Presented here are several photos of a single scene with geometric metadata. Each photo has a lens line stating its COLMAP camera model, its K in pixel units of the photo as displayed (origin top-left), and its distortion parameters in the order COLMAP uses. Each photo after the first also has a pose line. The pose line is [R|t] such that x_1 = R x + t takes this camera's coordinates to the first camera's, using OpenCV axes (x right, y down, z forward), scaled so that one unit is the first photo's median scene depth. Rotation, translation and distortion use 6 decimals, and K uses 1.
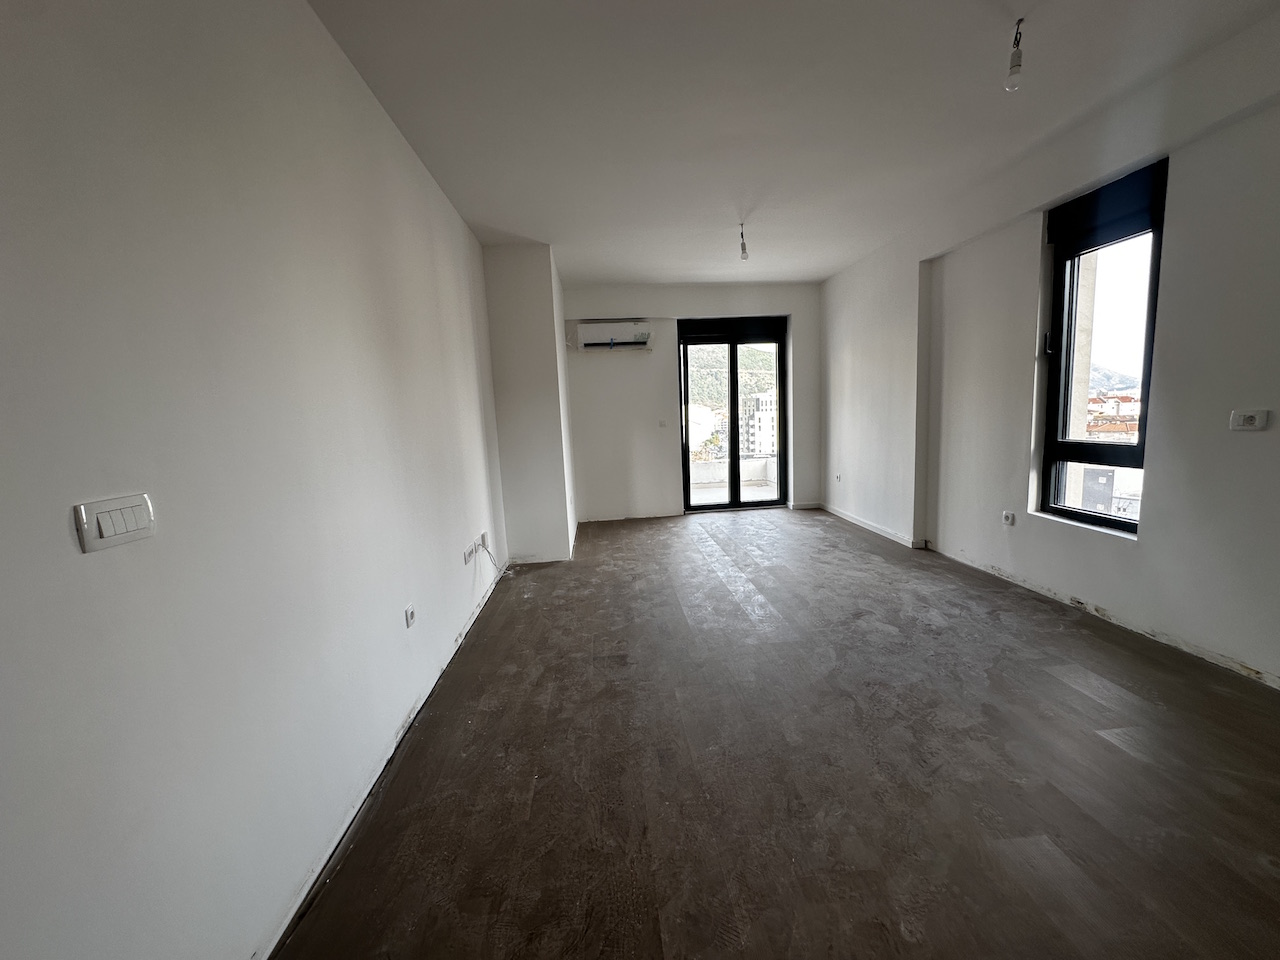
lens RADIAL K [[510.9, 0, 640.0], [0, 510.9, 480.0], [0, 0, 1]] dist [-0.002531, 0.000165]
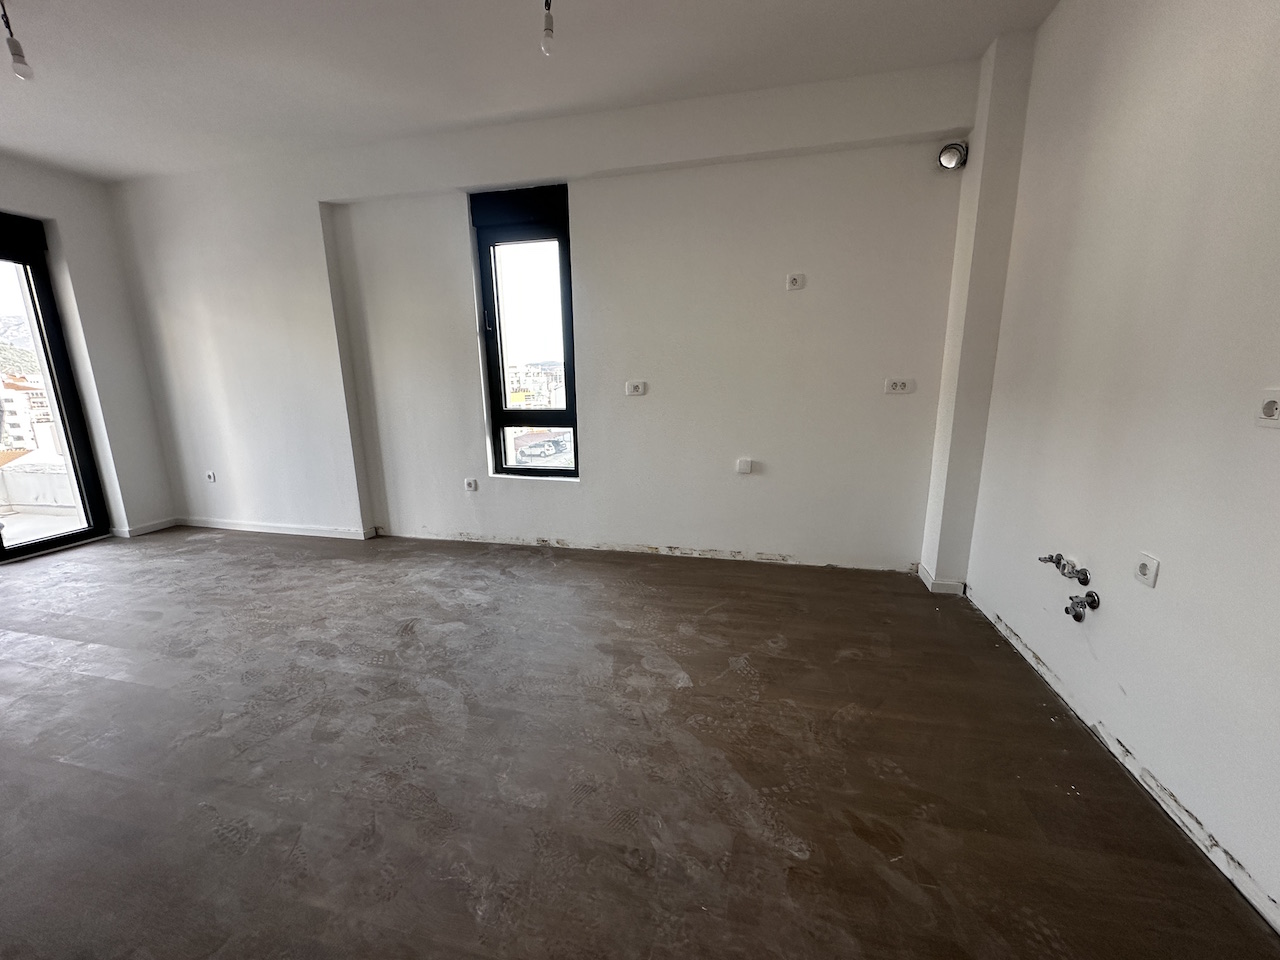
lens RADIAL K [[510.9, 0, 640.0], [0, 510.9, 480.0], [0, 0, 1]] dist [-0.002531, 0.000165]
pose [[0.311163, -0.156293, 0.937417, -0.177980], [0.125411, 0.984511, 0.122516, -0.022843], [-0.942045, 0.079440, 0.325945, 0.347775]]
